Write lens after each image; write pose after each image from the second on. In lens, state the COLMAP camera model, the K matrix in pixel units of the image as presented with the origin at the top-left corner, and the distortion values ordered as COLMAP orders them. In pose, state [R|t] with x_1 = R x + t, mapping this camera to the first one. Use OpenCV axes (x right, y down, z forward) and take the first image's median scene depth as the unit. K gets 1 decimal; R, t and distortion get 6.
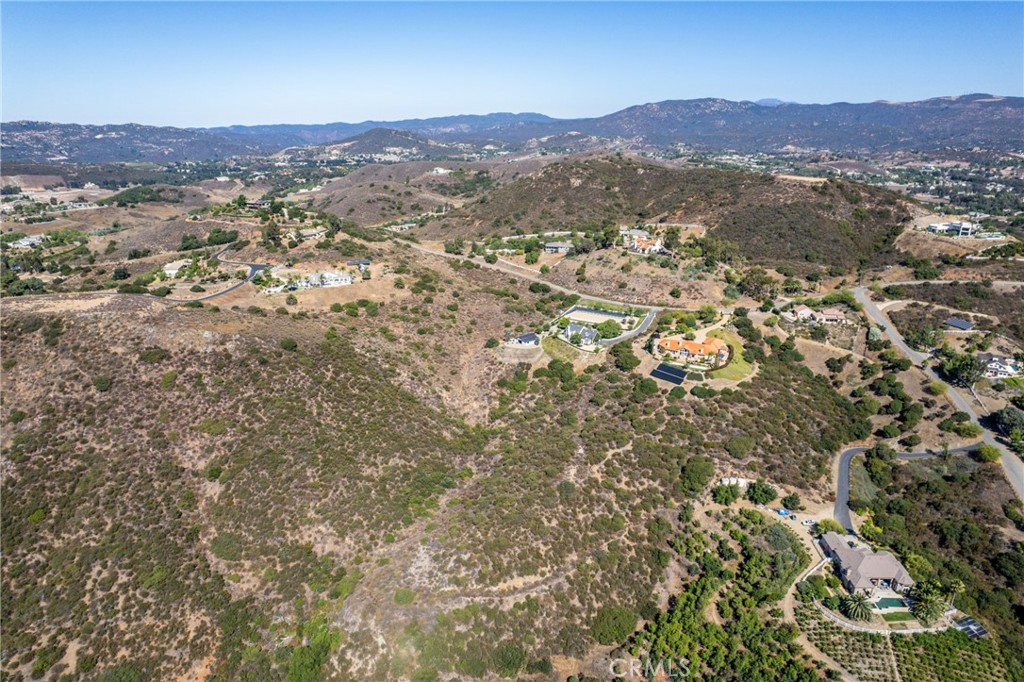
lens RADIAL K [[649.2, 0, 510.8], [0, 649.2, 345.6], [0, 0, 1]] dist [-0.061503, 0.051090]
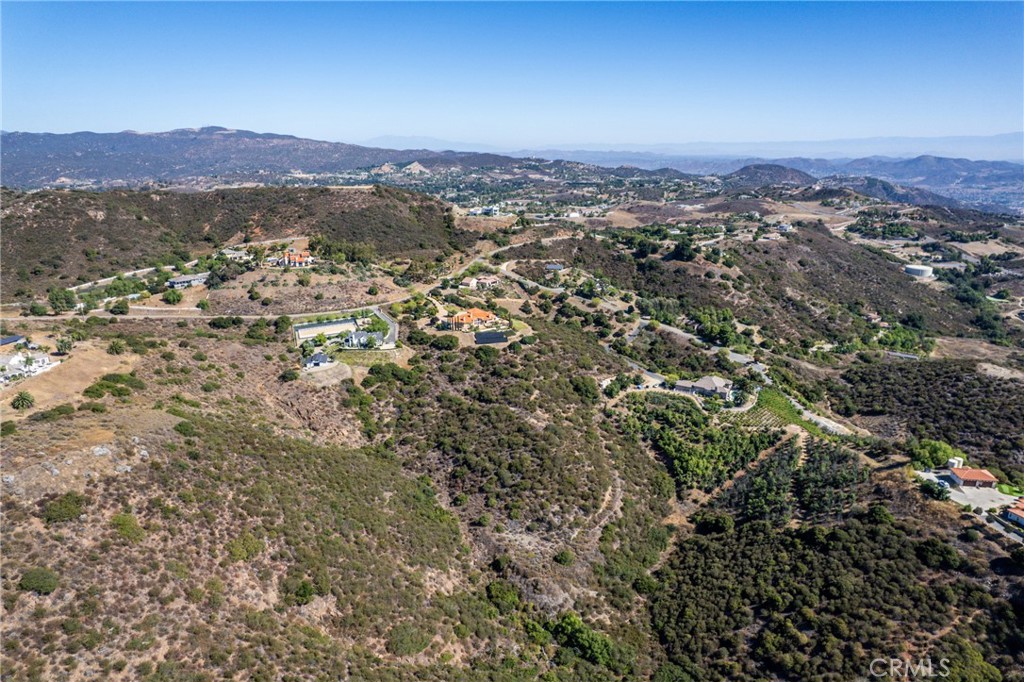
lens RADIAL K [[649.2, 0, 516.9], [0, 649.2, 340.2], [0, 0, 1]] dist [-0.061503, 0.051090]
pose [[0.510520, -0.246249, 0.823851, -0.649561], [0.287705, 0.951811, 0.106213, -0.059476], [-0.810306, 0.182802, 0.556765, 0.261788]]
